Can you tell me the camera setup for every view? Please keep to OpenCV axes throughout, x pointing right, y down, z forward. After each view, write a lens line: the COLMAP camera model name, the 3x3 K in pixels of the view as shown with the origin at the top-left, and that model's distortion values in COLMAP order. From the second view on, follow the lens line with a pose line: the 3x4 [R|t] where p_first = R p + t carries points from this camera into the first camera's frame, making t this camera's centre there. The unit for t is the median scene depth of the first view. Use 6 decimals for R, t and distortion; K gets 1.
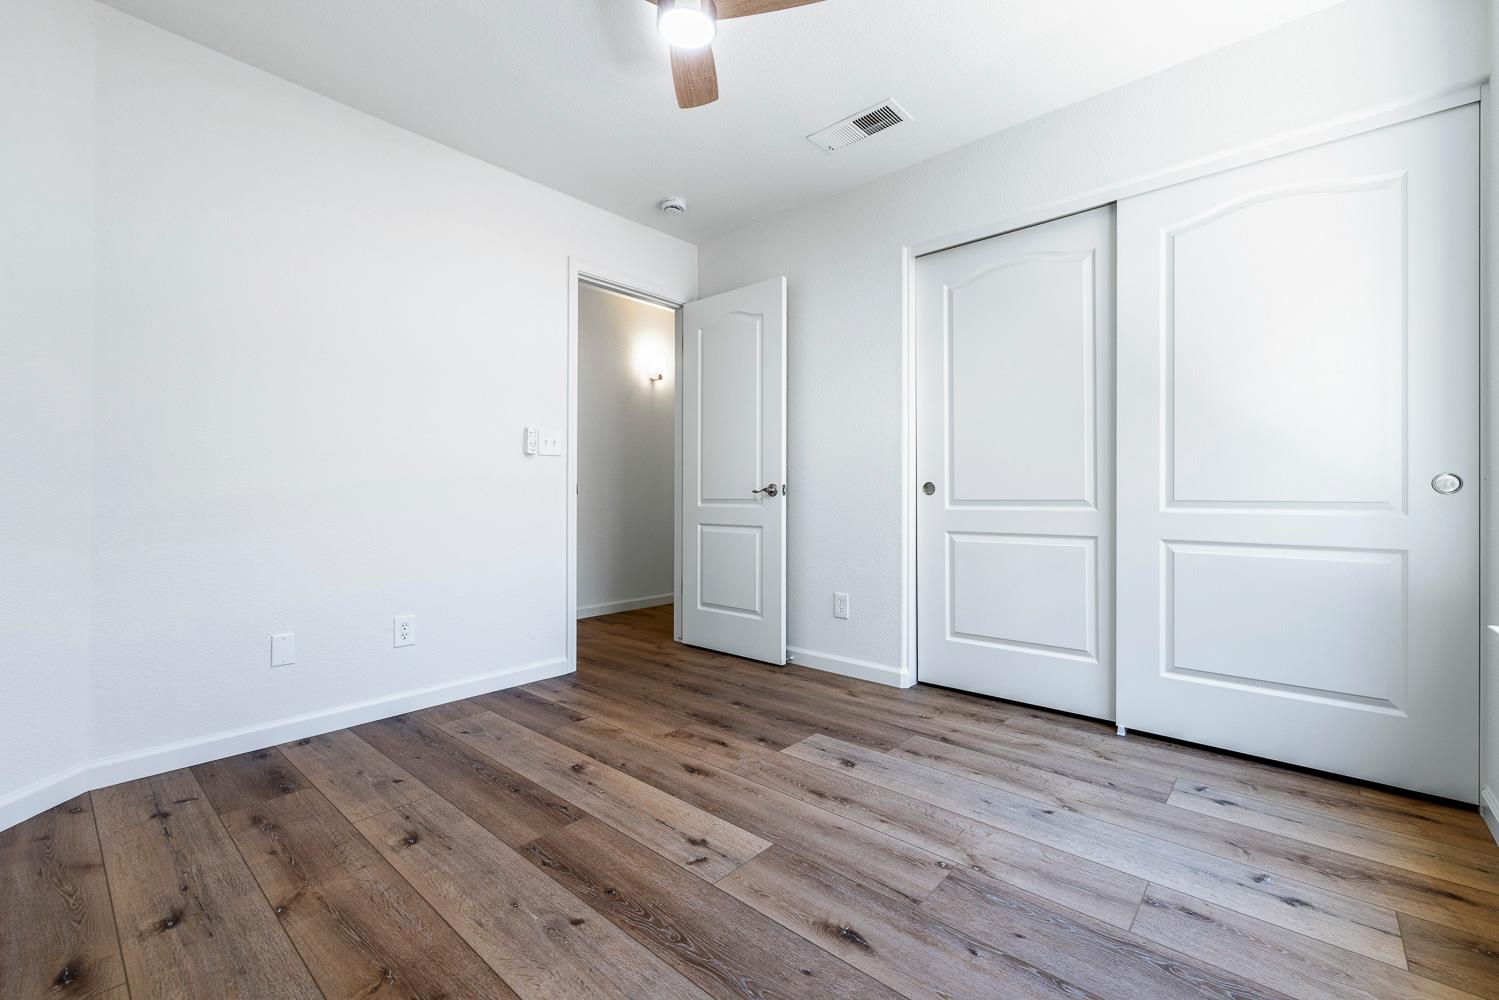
lens RADIAL K [[632.2, 0, 749.8], [0, 632.2, 487.2], [0, 0, 1]] dist [0.002181, -0.000025]
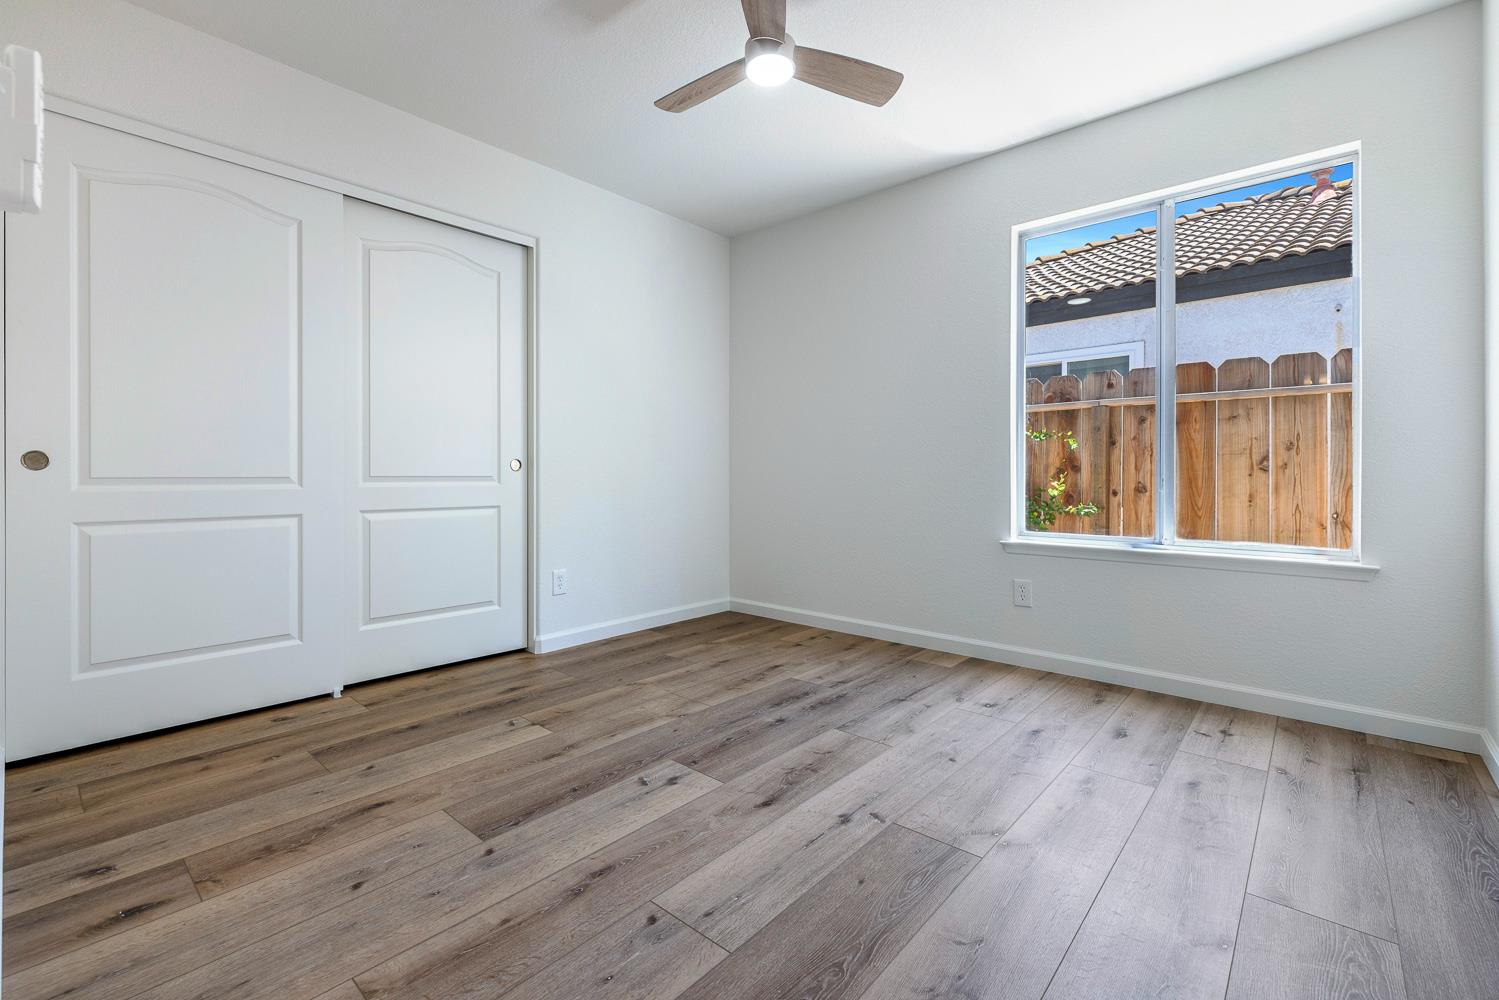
lens RADIAL K [[654.8, 0, 707.2], [0, 654.8, 472.4], [0, 0, 1]] dist [0.000994, -0.000006]
pose [[0.029016, -0.003921, 0.999571, -0.441251], [-0.015408, 0.999872, 0.004369, 0.000001], [-0.999460, -0.015528, 0.028951, 0.322835]]
